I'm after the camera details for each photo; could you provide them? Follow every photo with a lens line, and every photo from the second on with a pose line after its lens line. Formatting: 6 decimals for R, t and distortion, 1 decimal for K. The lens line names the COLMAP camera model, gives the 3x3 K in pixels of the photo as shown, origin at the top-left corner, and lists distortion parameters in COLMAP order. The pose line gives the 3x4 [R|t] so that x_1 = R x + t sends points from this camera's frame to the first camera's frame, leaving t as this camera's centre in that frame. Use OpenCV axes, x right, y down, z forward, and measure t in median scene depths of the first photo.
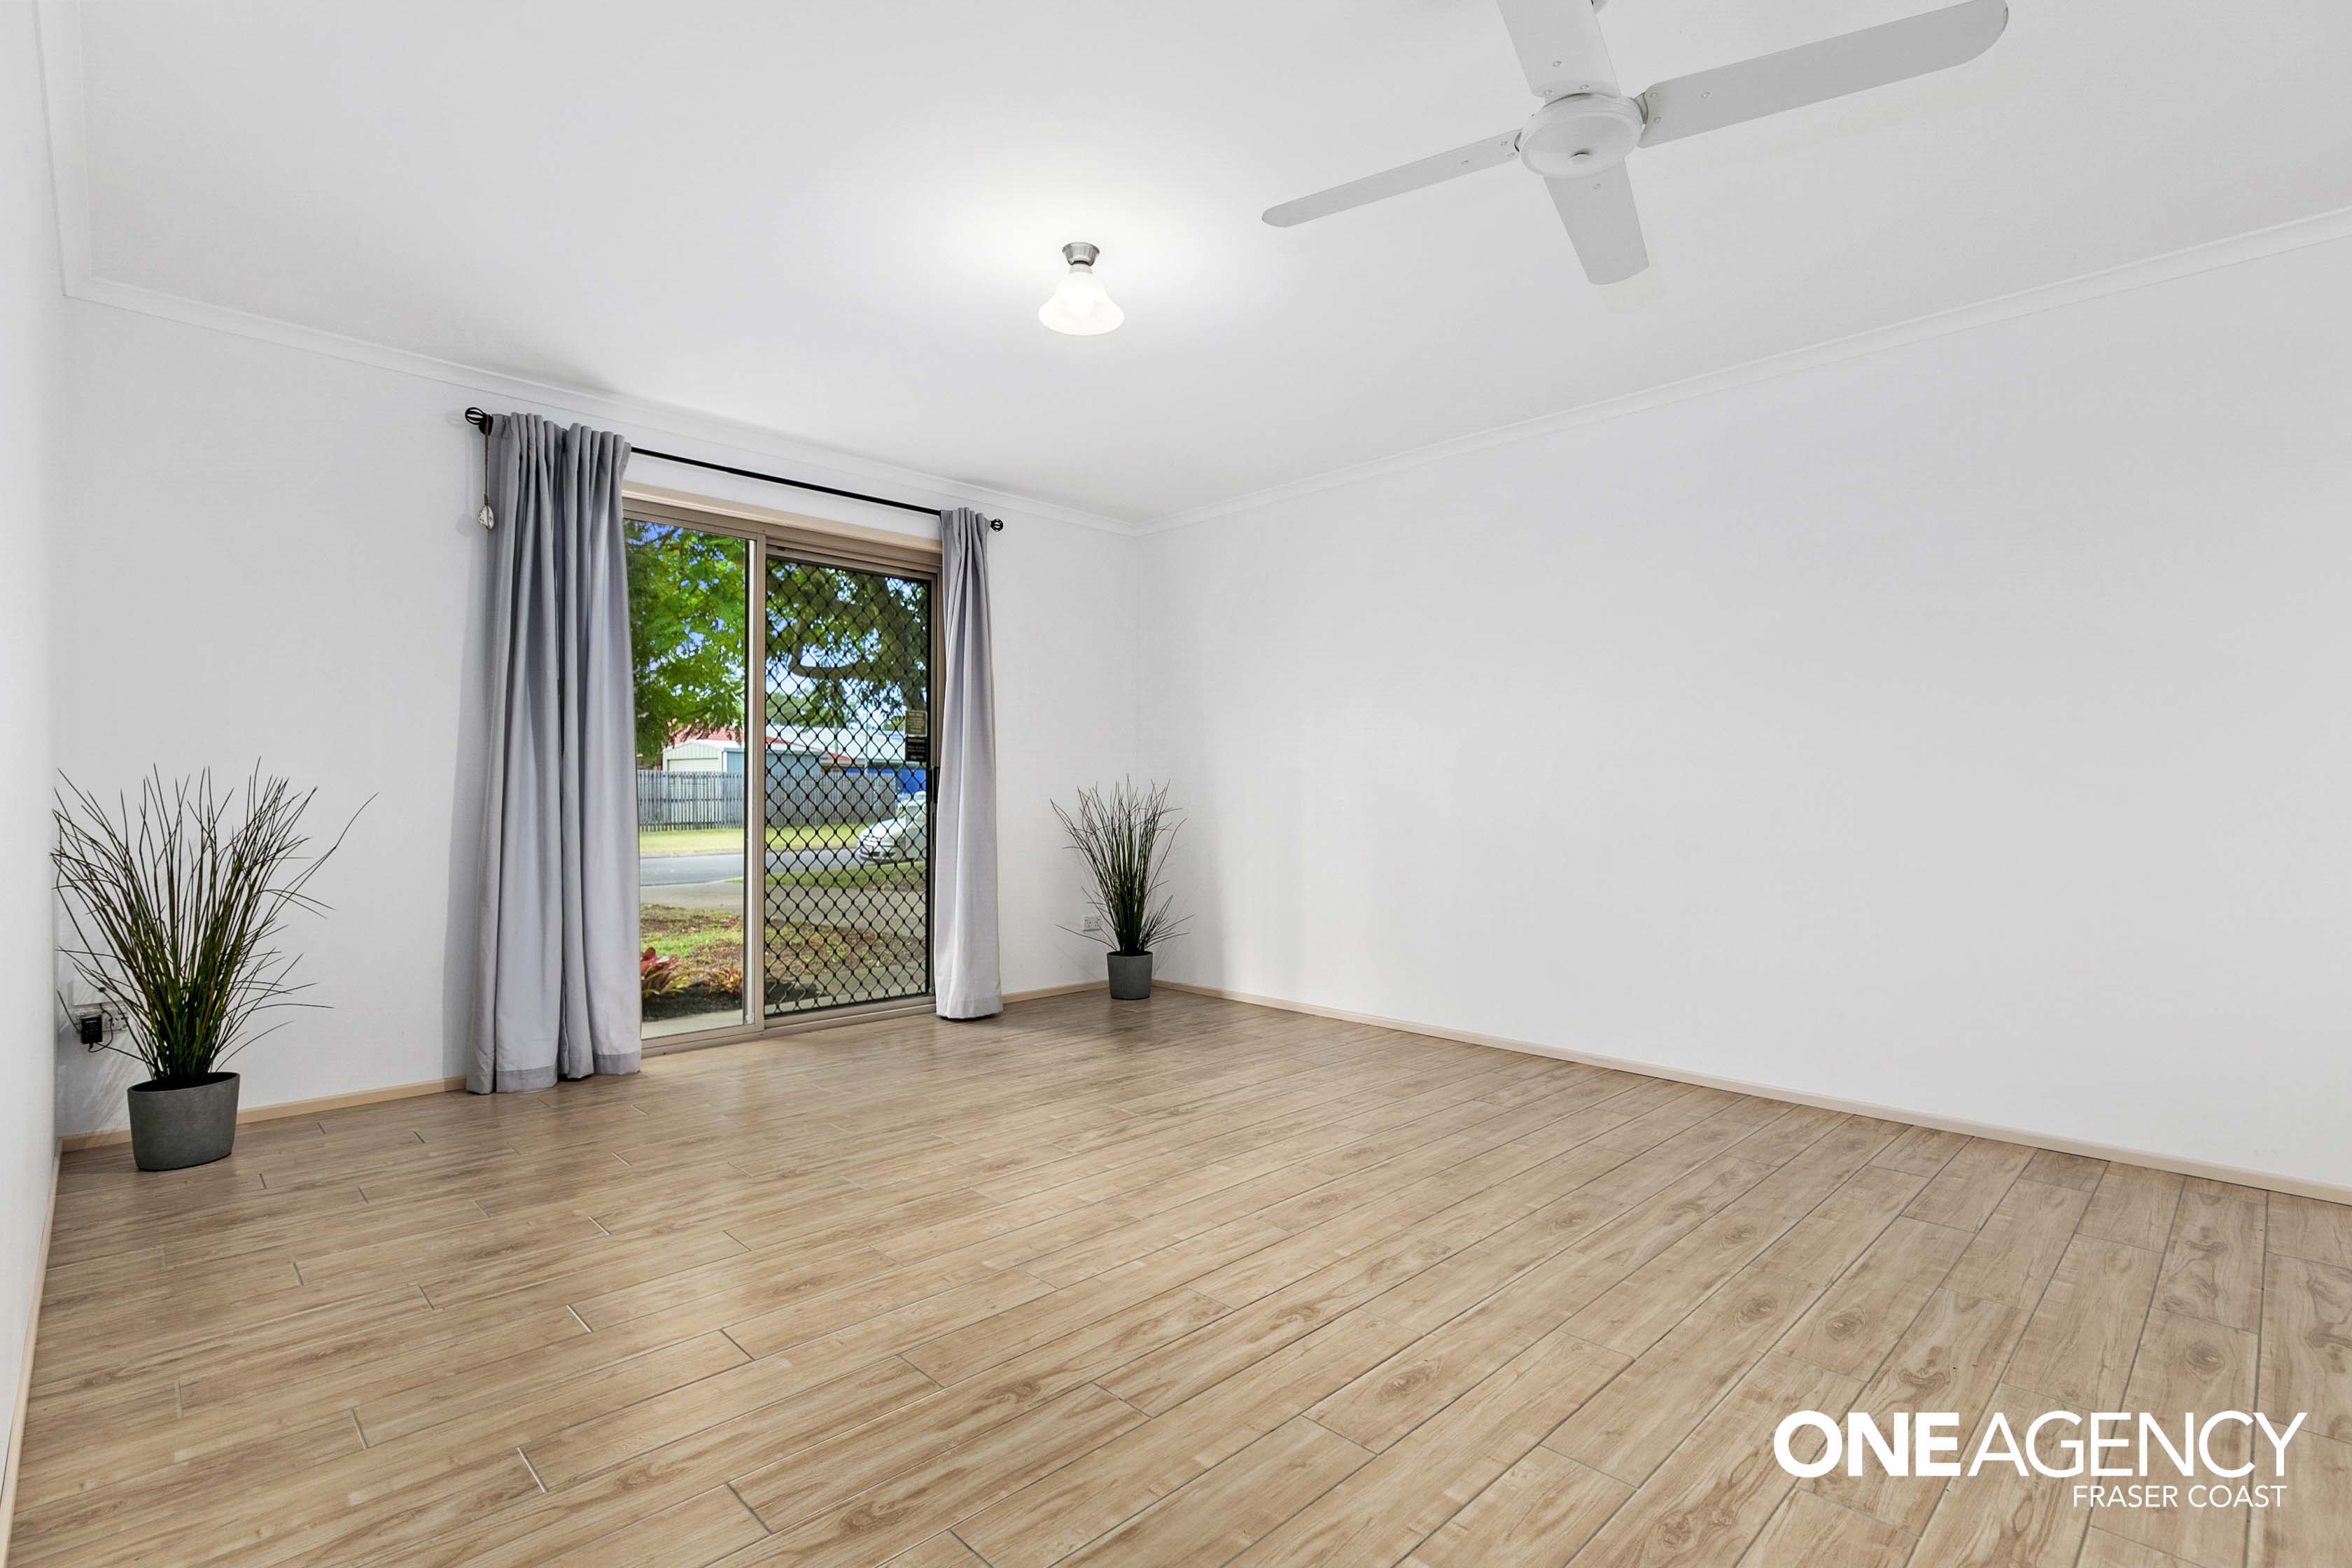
lens RADIAL K [[1113.9, 0, 1182.2], [0, 1113.9, 779.5], [0, 0, 1]] dist [0.000803, 0.000749]
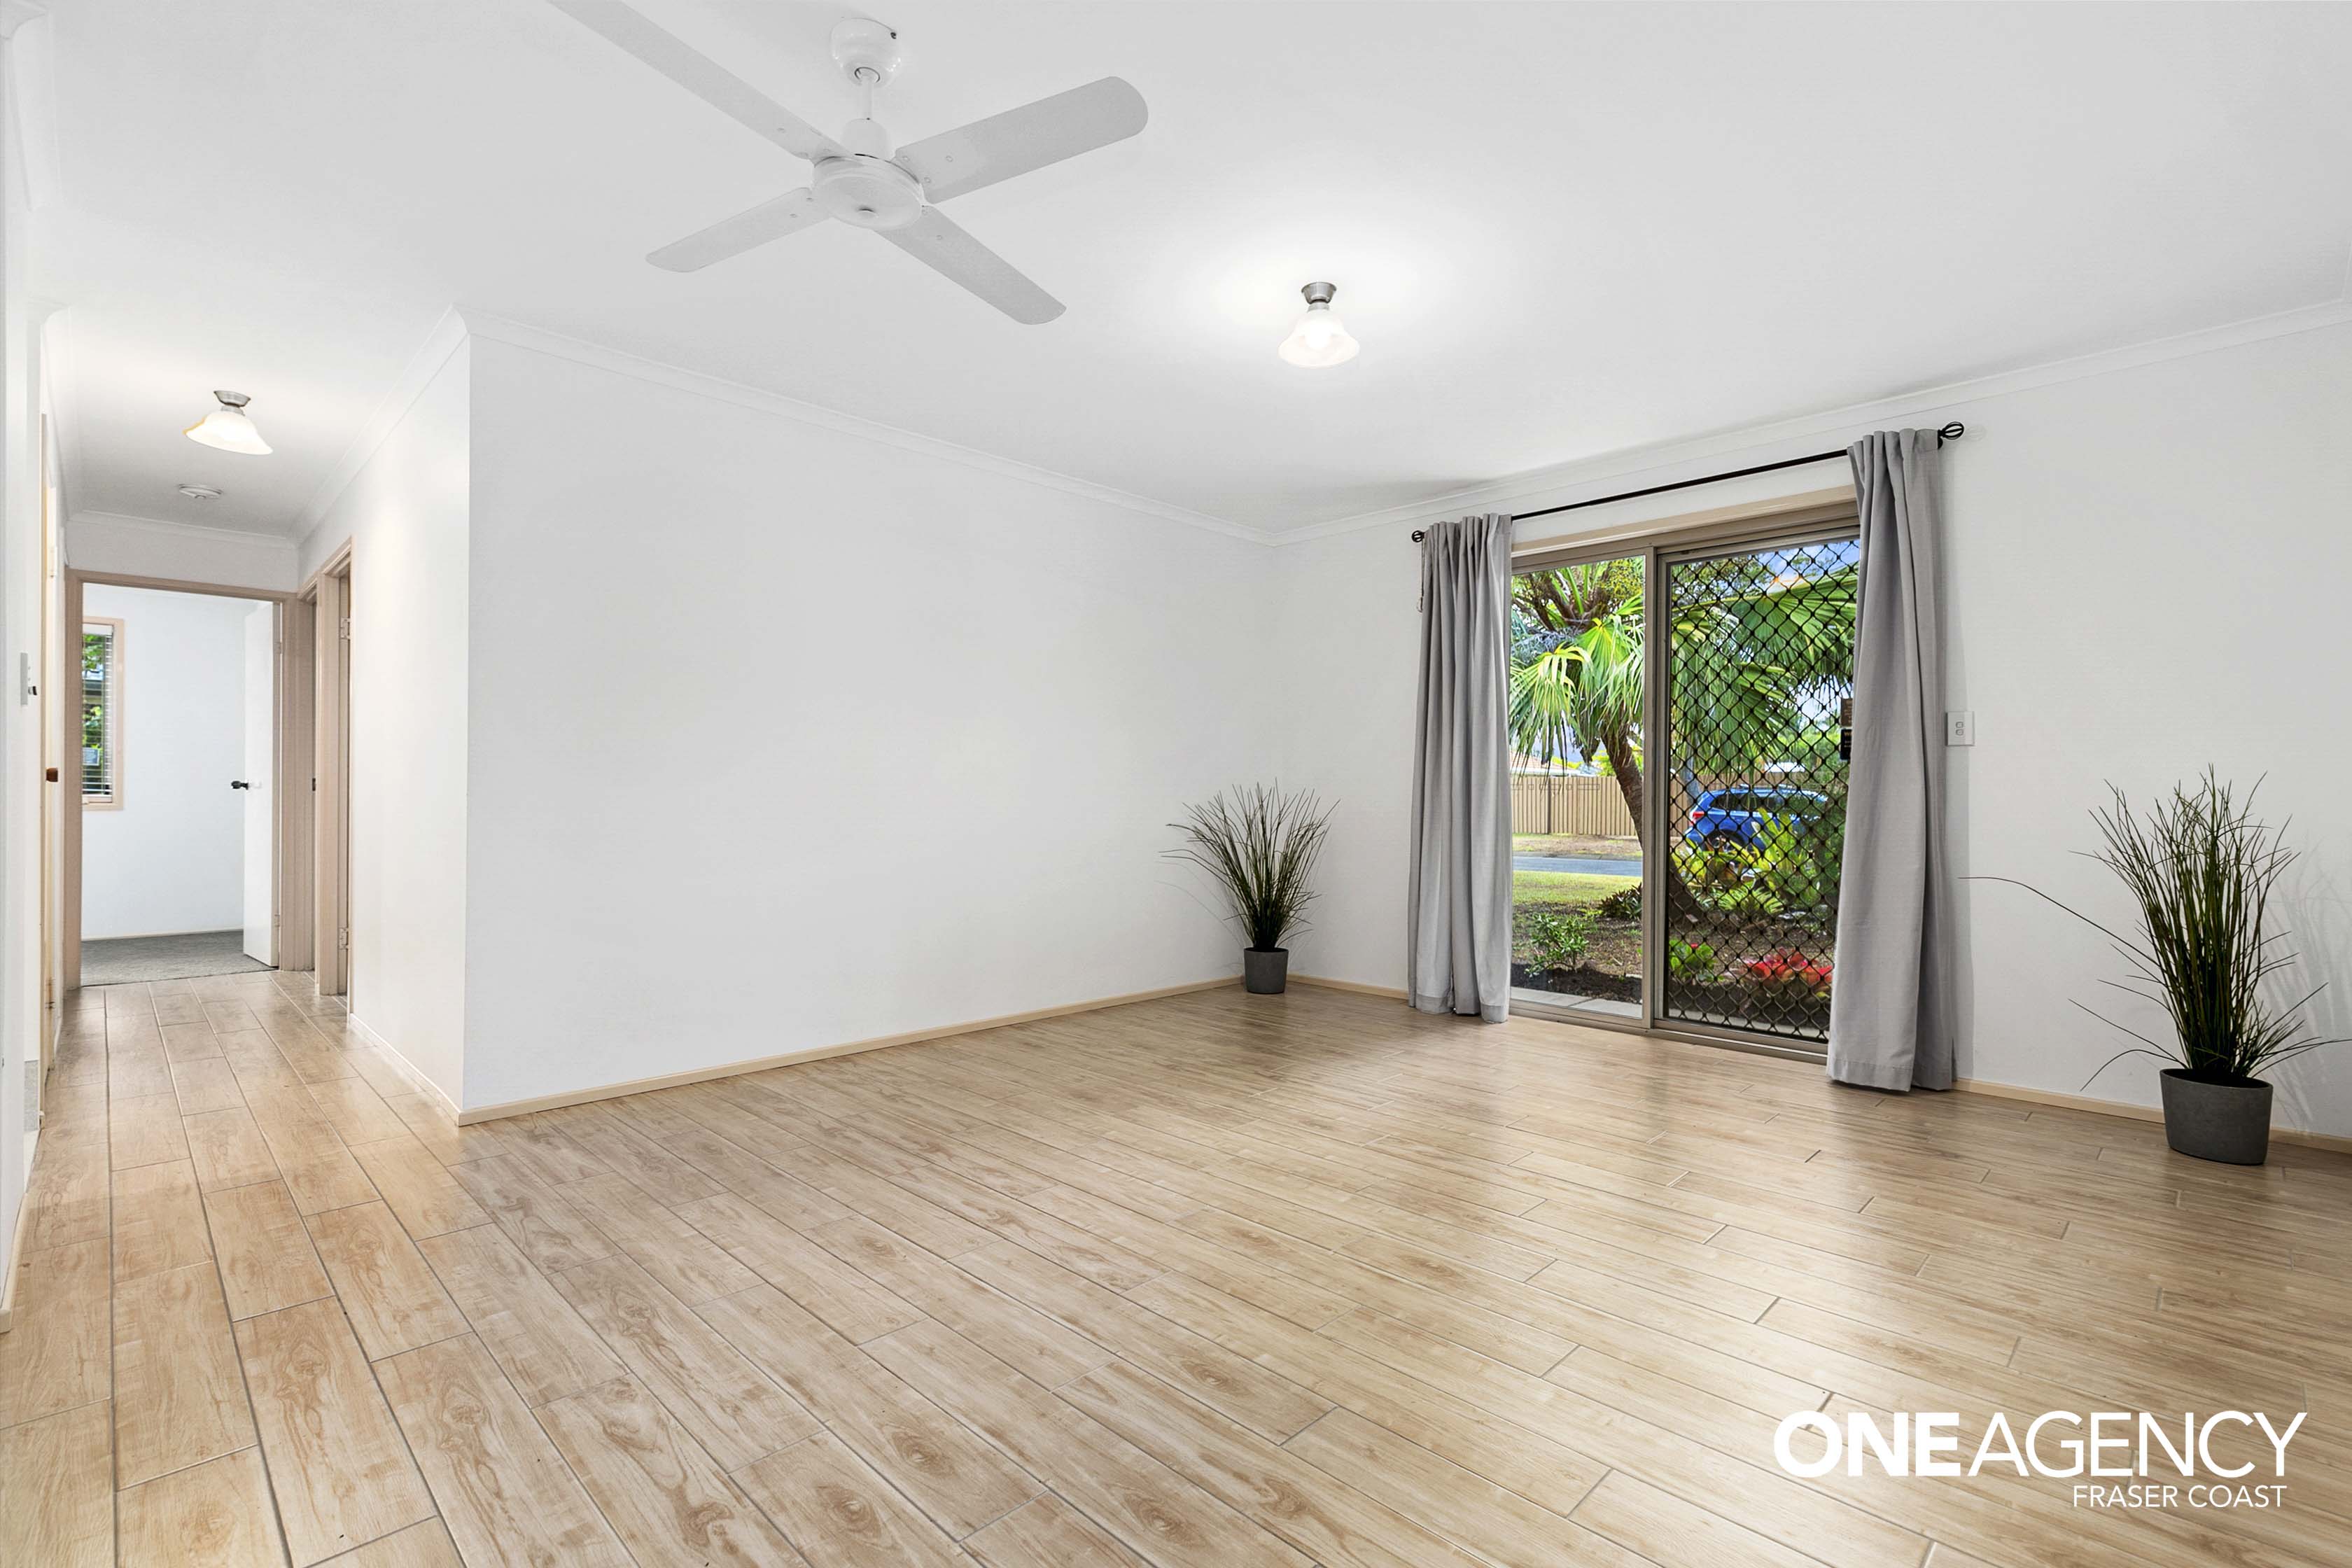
lens RADIAL K [[1065.3, 0, 1195.9], [0, 1065.3, 800.4], [0, 0, 1]] dist [0.015419, -0.001498]
pose [[0.011224, 0.000509, -0.999937, 1.162525], [0.011672, 0.999932, 0.000640, 0.016322], [0.999869, -0.011678, 0.011218, 1.087189]]
